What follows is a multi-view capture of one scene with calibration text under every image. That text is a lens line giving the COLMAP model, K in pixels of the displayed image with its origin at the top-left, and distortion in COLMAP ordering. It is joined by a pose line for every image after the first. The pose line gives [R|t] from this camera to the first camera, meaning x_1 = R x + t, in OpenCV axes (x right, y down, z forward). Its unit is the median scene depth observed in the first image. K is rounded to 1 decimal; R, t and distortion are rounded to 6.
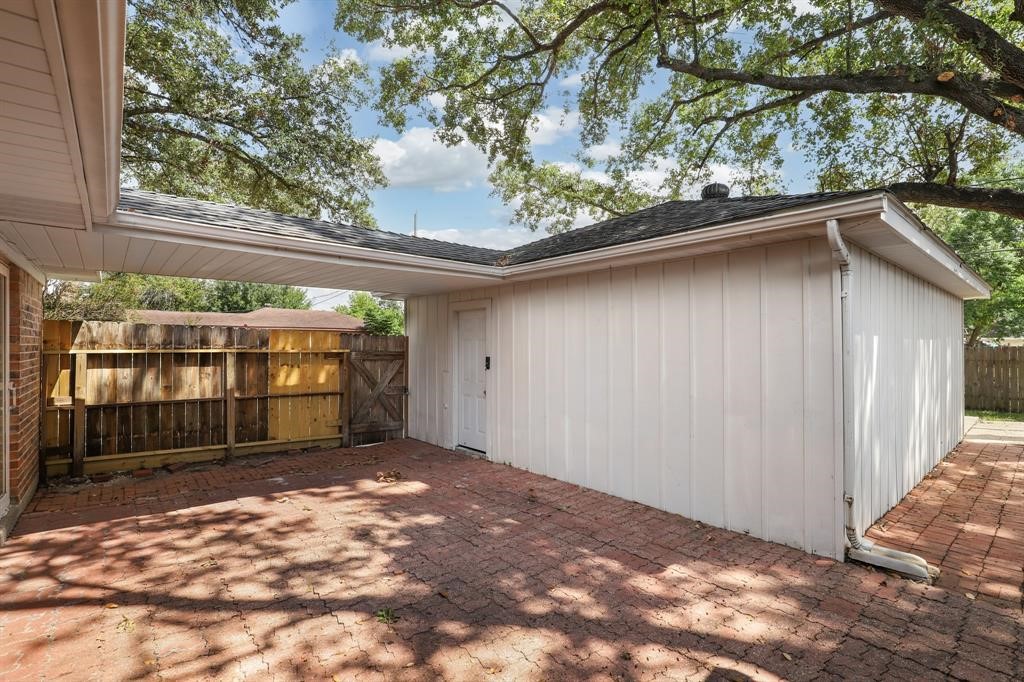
lens RADIAL K [[475.9, 0, 509.0], [0, 475.9, 346.2], [0, 0, 1]] dist [-0.010836, 0.000552]
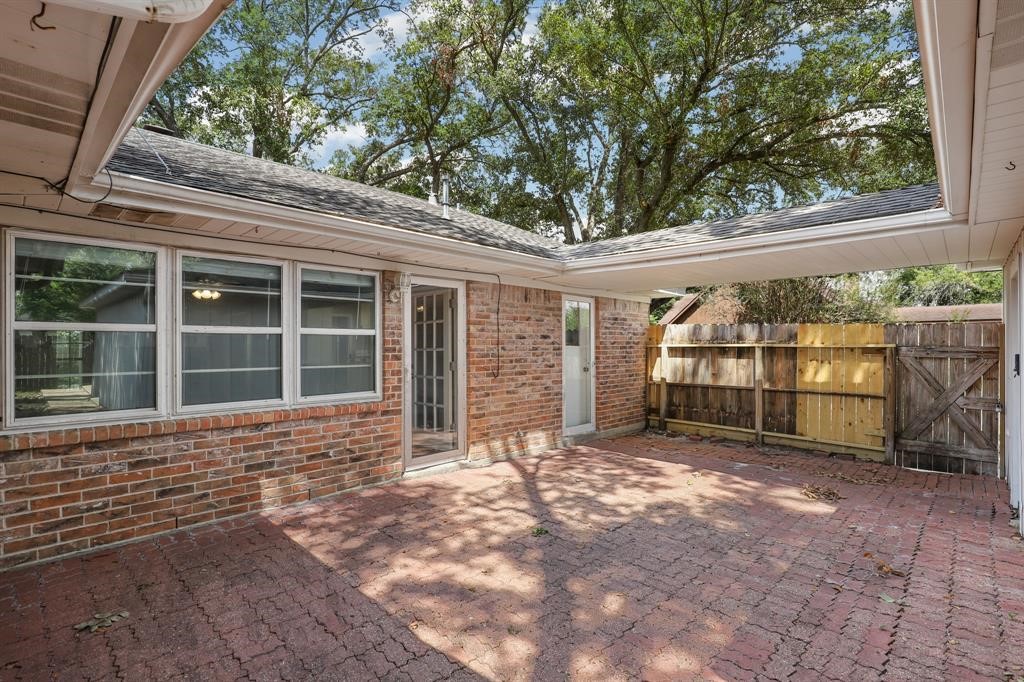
lens RADIAL K [[483.9, 0, 512.0], [0, 483.9, 341.0], [0, 0, 1]] dist [-0.000793, 0.000281]
pose [[0.113119, -0.012065, -0.993508, 0.592904], [0.001175, 0.999927, -0.012009, 0.016552], [0.993581, 0.000191, 0.113125, 0.399615]]
